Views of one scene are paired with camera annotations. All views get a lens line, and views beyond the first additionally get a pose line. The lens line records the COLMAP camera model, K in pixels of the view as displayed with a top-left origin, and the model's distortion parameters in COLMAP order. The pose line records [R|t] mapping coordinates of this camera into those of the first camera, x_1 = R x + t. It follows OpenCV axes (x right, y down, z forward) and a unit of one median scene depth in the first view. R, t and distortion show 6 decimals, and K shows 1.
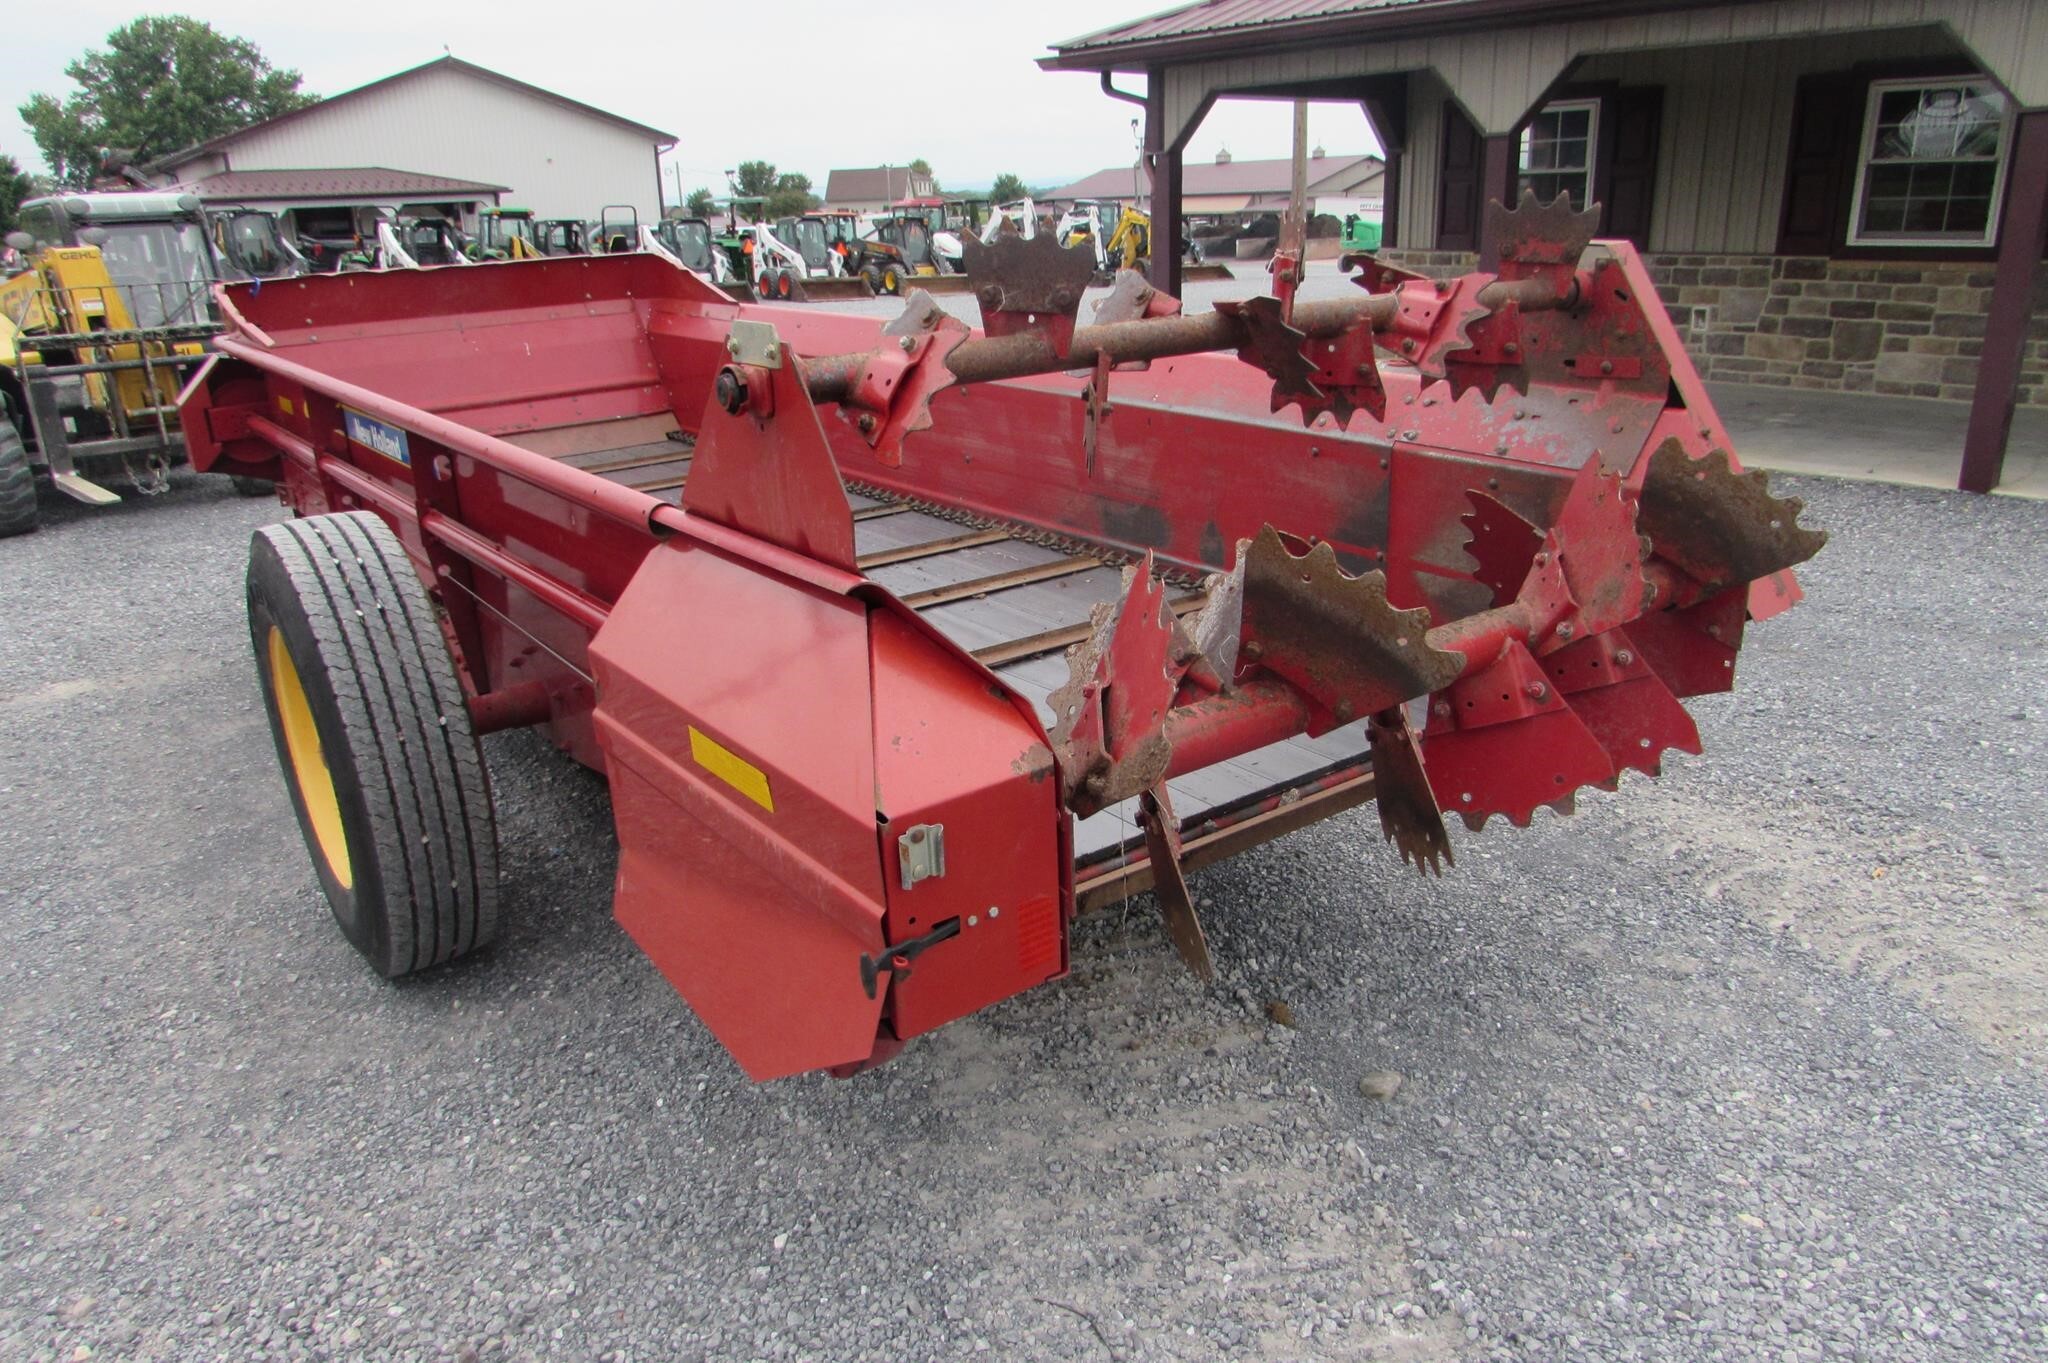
lens RADIAL K [[1428.8, 0, 1037.2], [0, 1428.8, 720.9], [0, 0, 1]] dist [-0.038821, 0.023238]
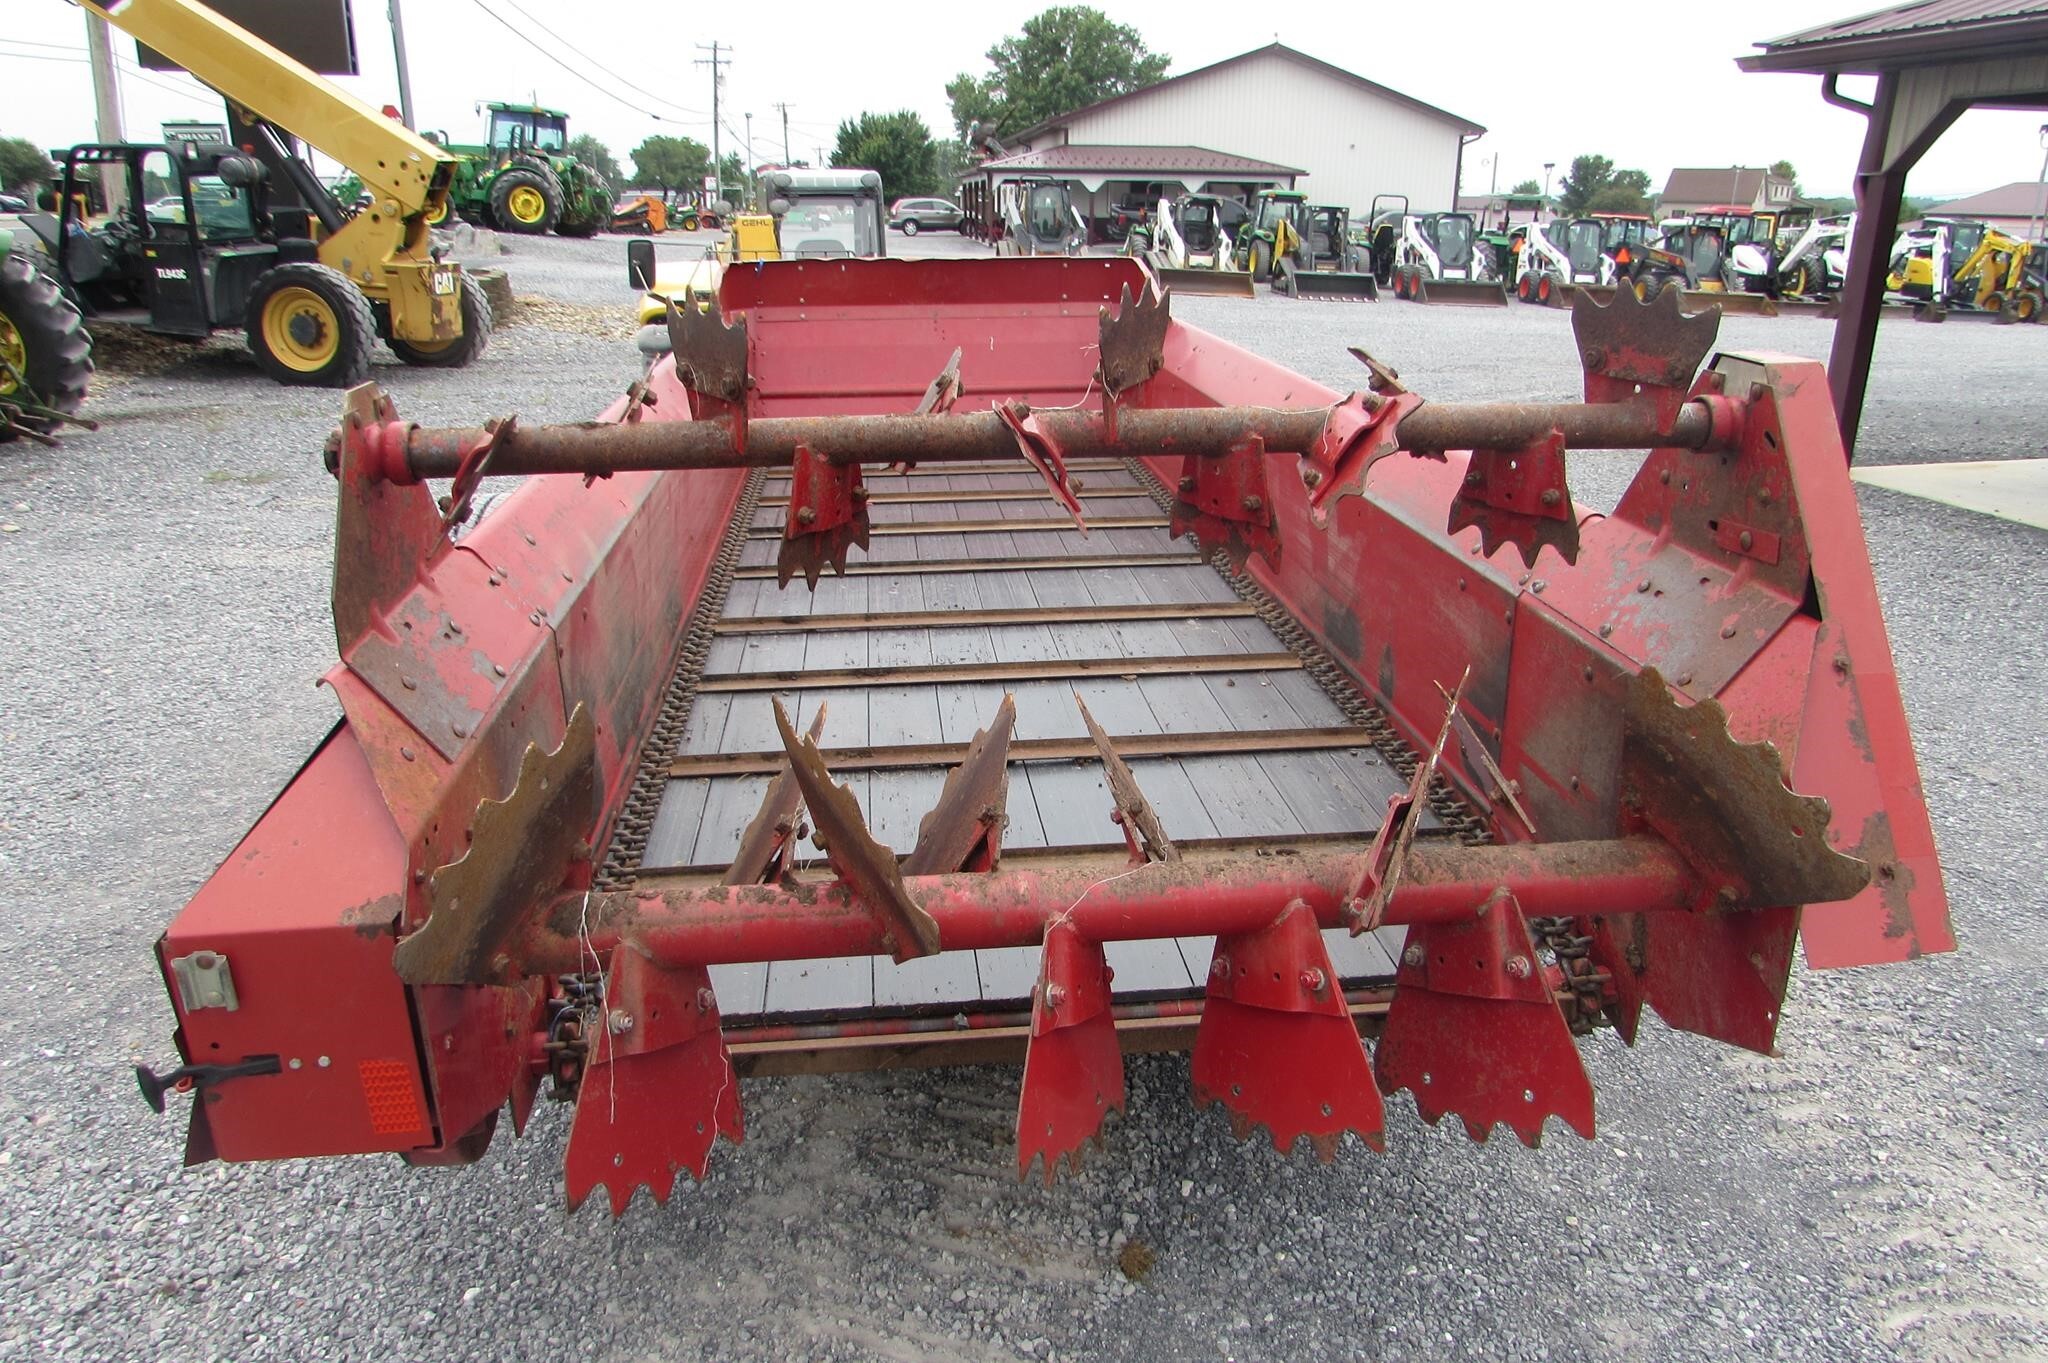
lens RADIAL K [[1441.0, 0, 1044.4], [0, 1441.0, 726.9], [0, 0, 1]] dist [-0.045272, 0.023591]
pose [[0.864332, 0.212308, -0.455912, 0.111391], [-0.208362, 0.976235, 0.059593, -0.033427], [0.457729, 0.043486, 0.888028, 0.060031]]
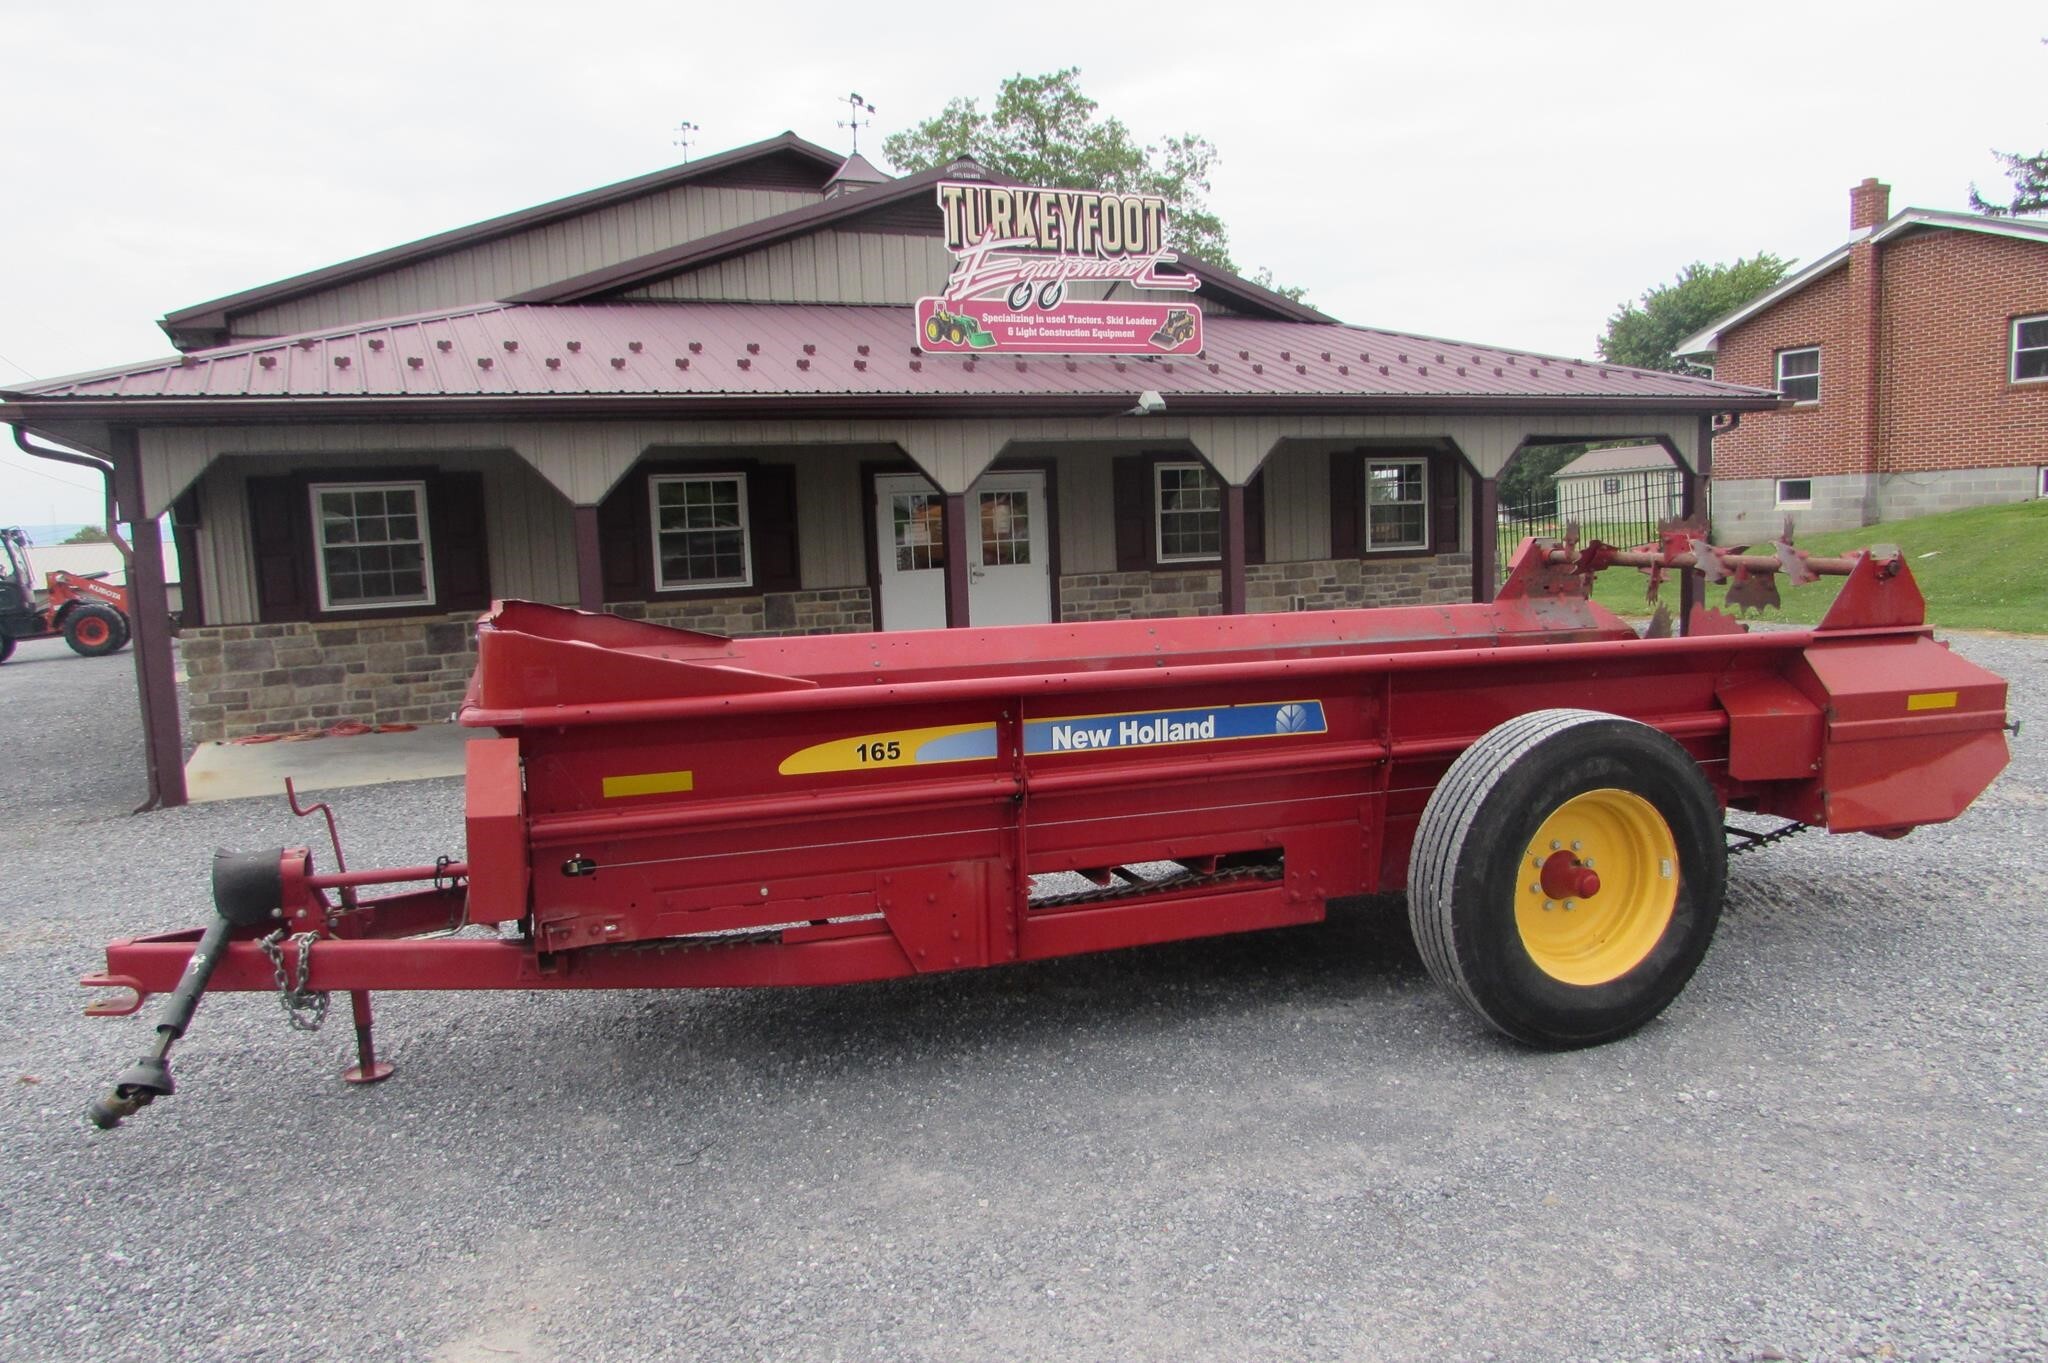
lens RADIAL K [[1441.0, 0, 1044.4], [0, 1441.0, 726.9], [0, 0, 1]] dist [-0.045272, 0.023591]
pose [[0.312172, -0.119523, 0.942477, -0.562511], [0.359001, 0.933337, -0.000546, -0.087787], [-0.879583, 0.338521, 0.334271, 0.273795]]
